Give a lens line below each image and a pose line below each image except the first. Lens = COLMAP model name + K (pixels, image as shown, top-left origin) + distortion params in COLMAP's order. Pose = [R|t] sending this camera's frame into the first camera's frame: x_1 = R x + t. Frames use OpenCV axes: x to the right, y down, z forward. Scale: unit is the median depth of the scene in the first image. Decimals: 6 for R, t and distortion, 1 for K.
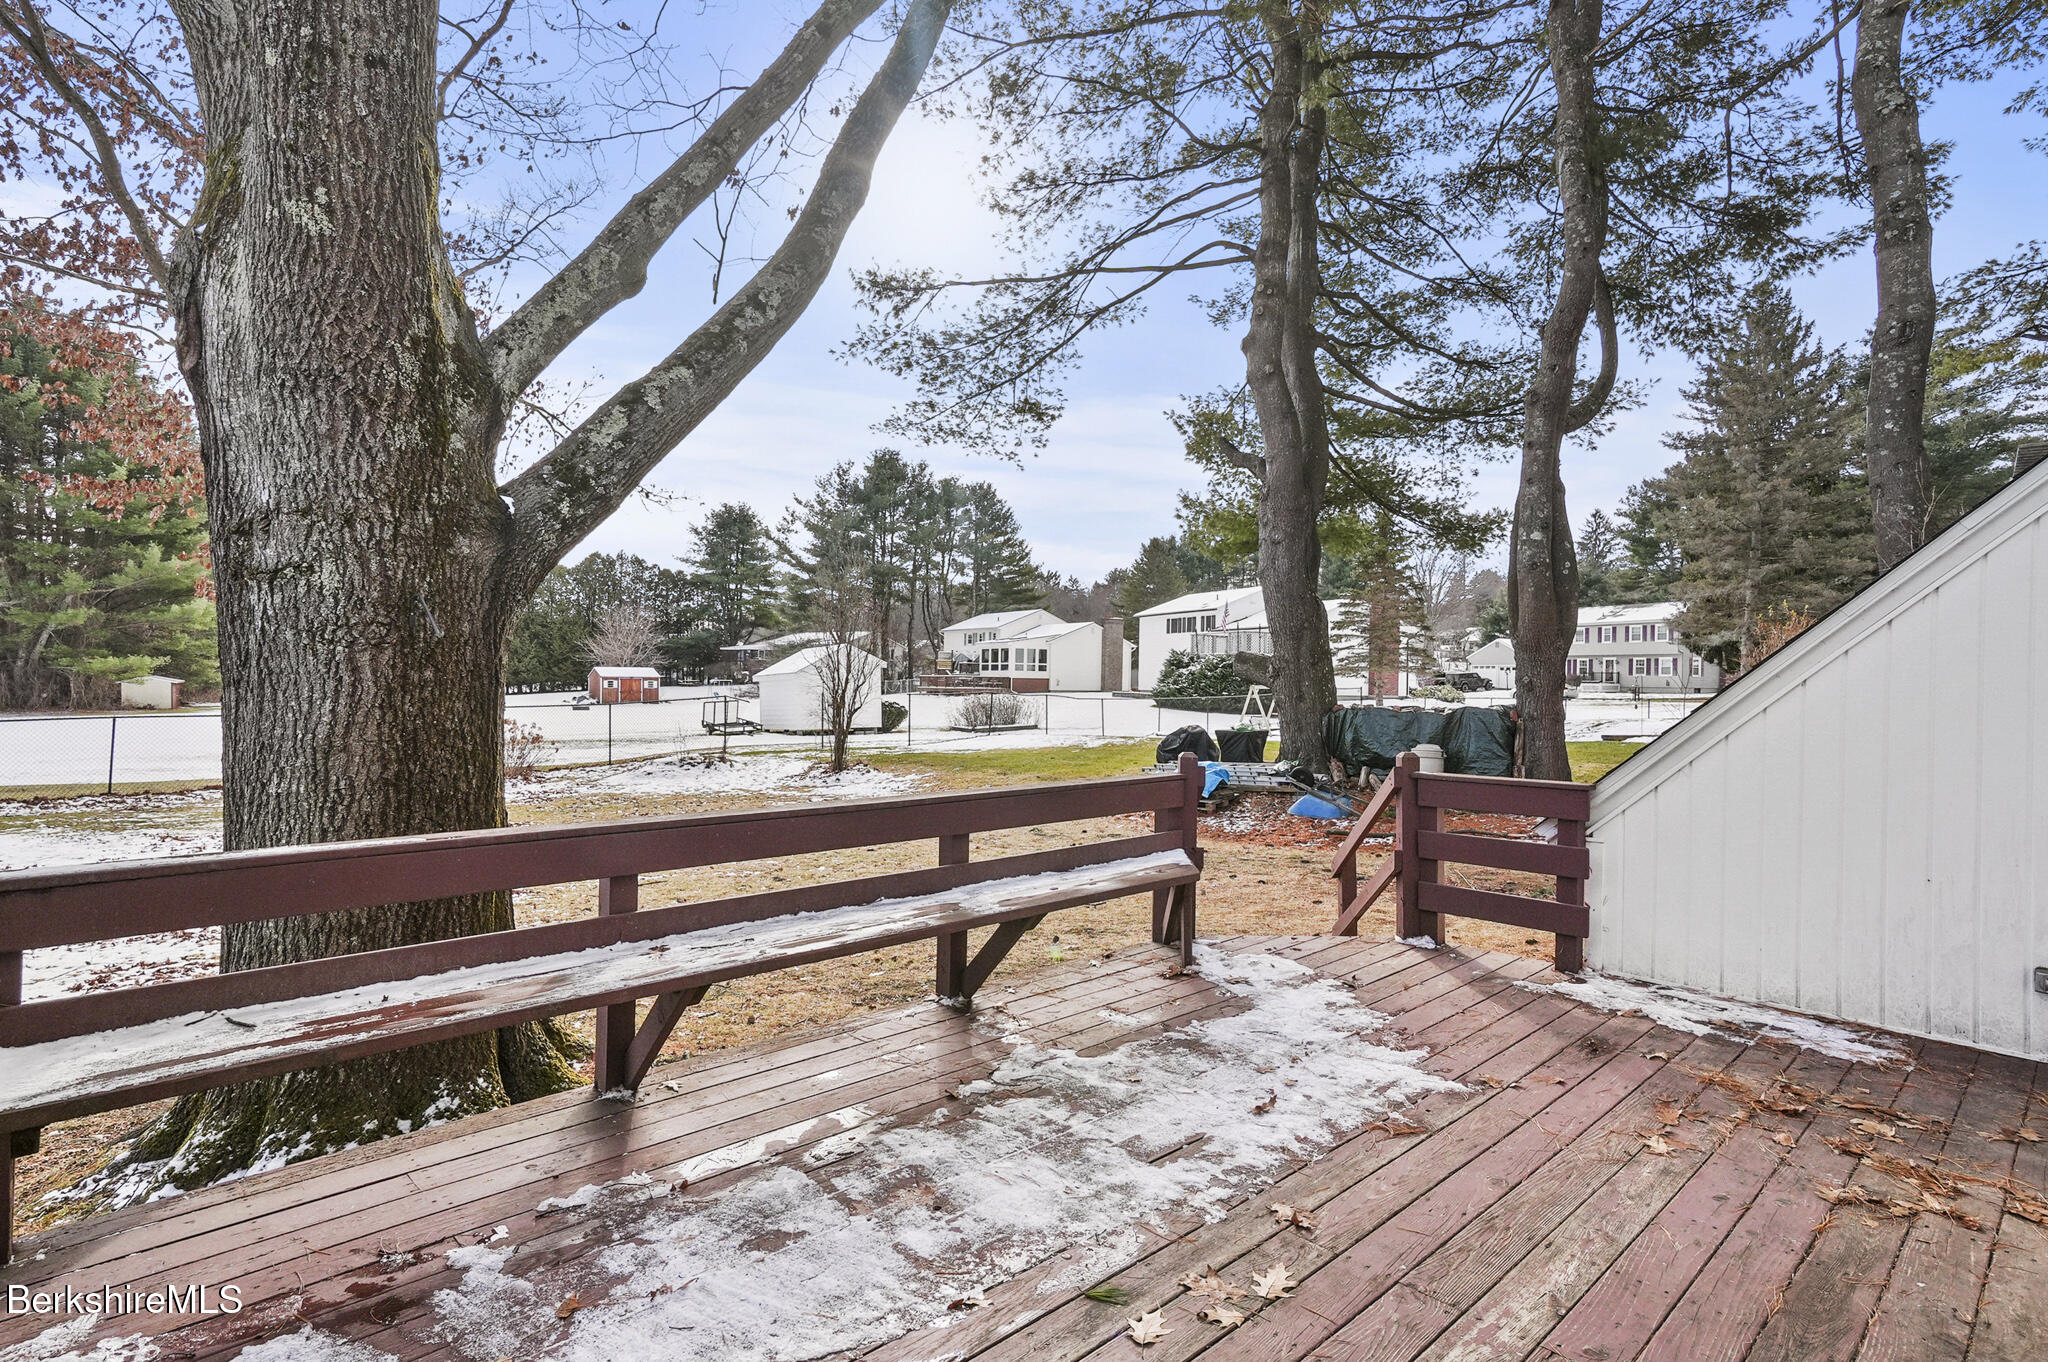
lens RADIAL K [[1026.4, 0, 1030.9], [0, 1026.4, 676.2], [0, 0, 1]] dist [0.014256, 0.007482]
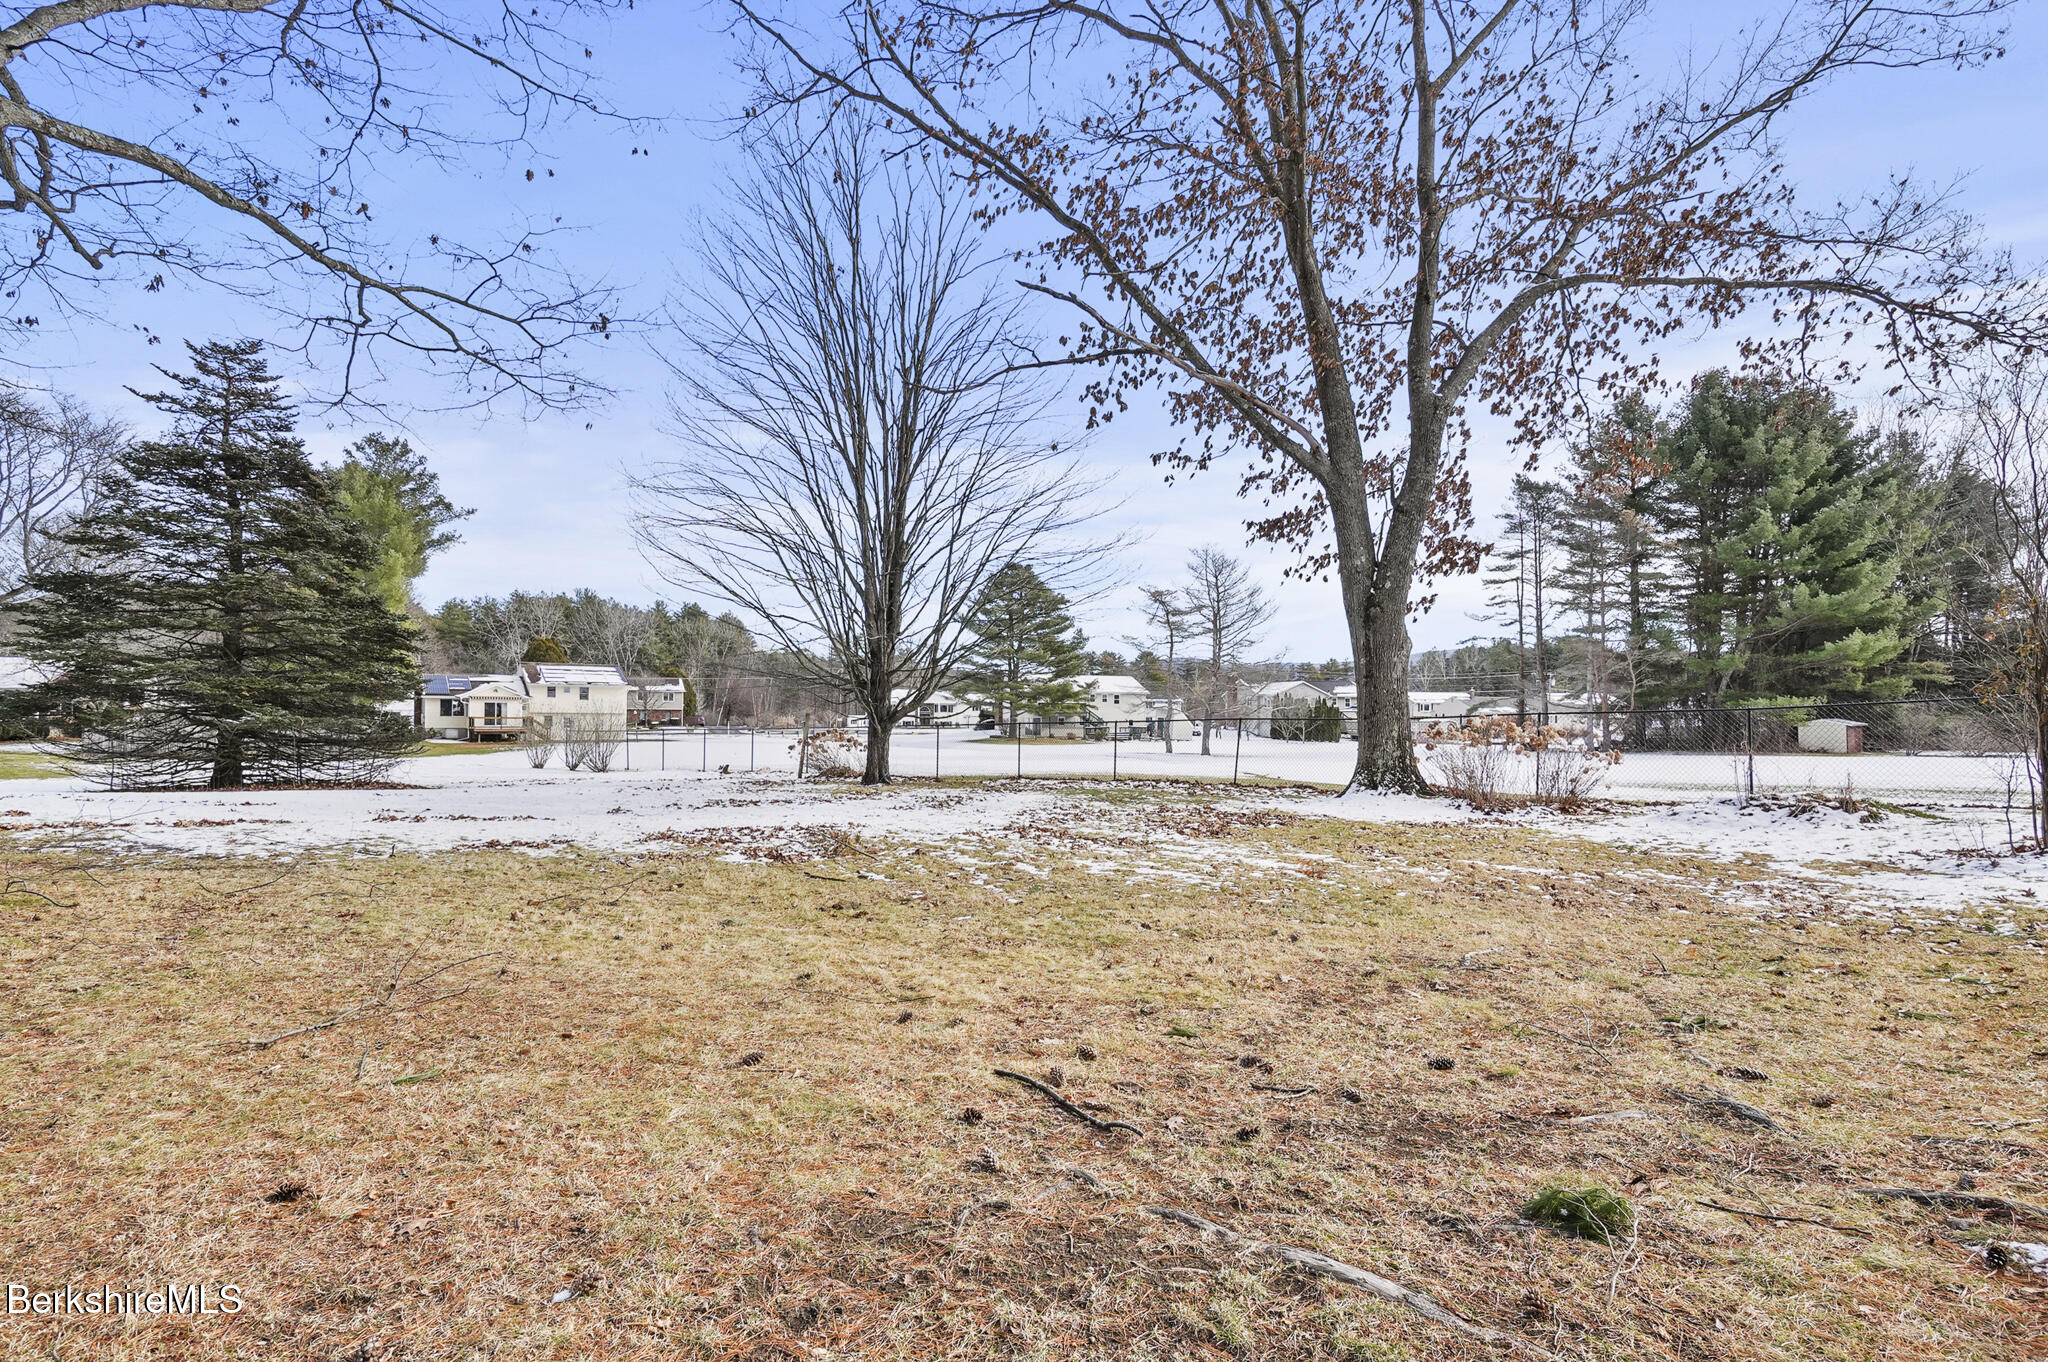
lens RADIAL K [[1026.4, 0, 1024.3], [0, 1026.4, 706.7], [0, 0, 1]] dist [0.014256, 0.007482]
pose [[0.056776, -0.025180, -0.998069, 1.030103], [-0.004789, 0.999664, -0.025493, 0.226605], [0.998375, 0.006227, 0.056636, 2.720593]]
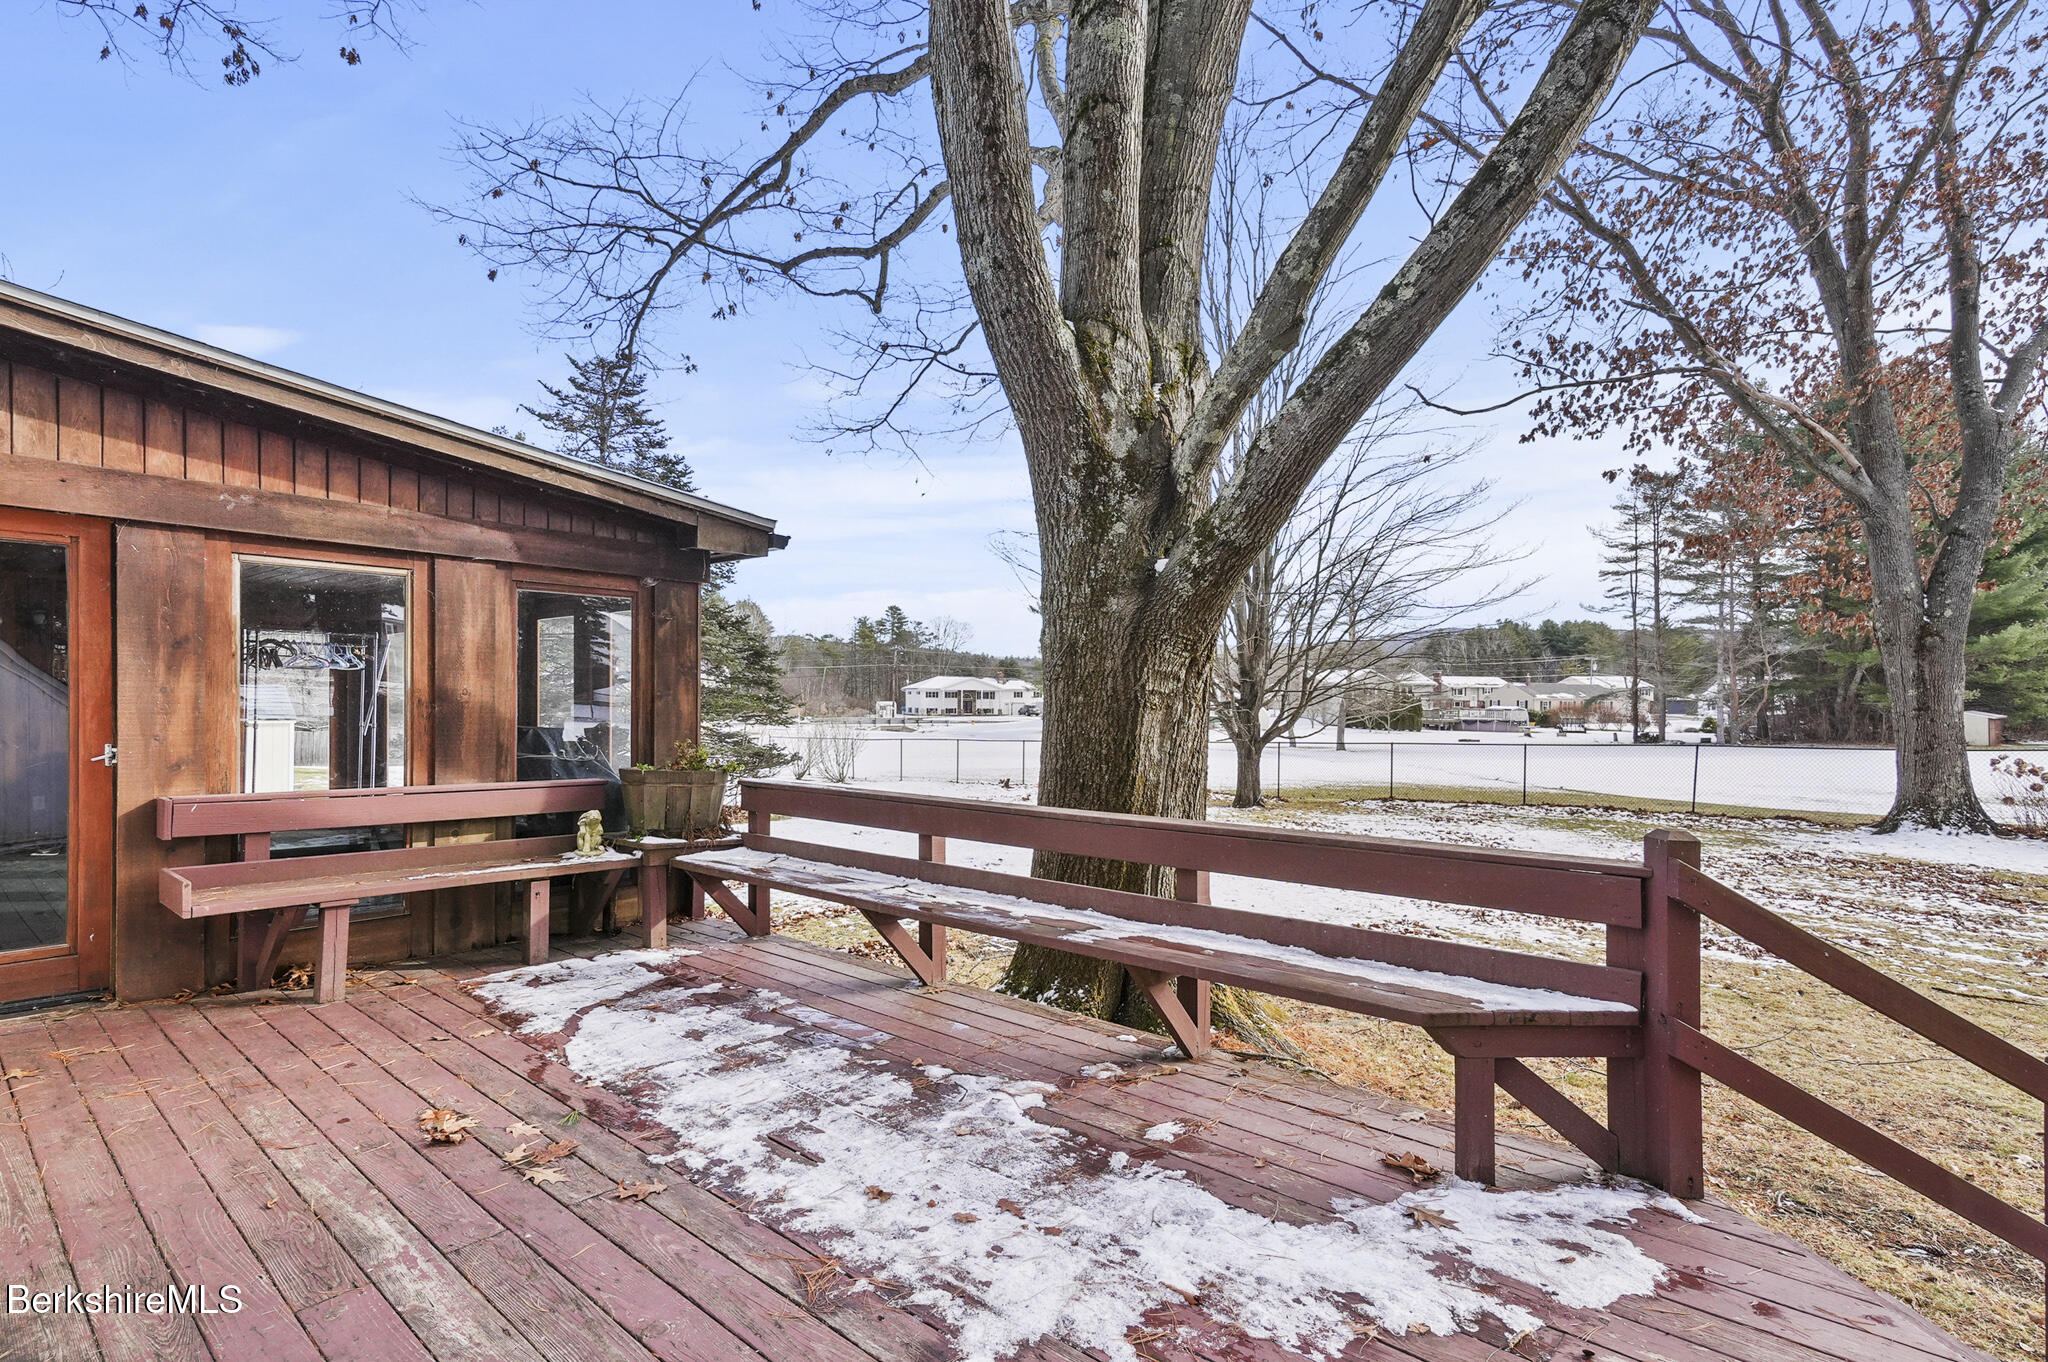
lens RADIAL K [[1026.4, 0, 1018.1], [0, 1026.4, 701.0], [0, 0, 1]] dist [0.014256, 0.007482]
pose [[0.074323, -0.012224, -0.997159, 0.726436], [0.001419, 0.999925, -0.012152, 0.016724], [0.997233, -0.000512, 0.074334, 0.704797]]
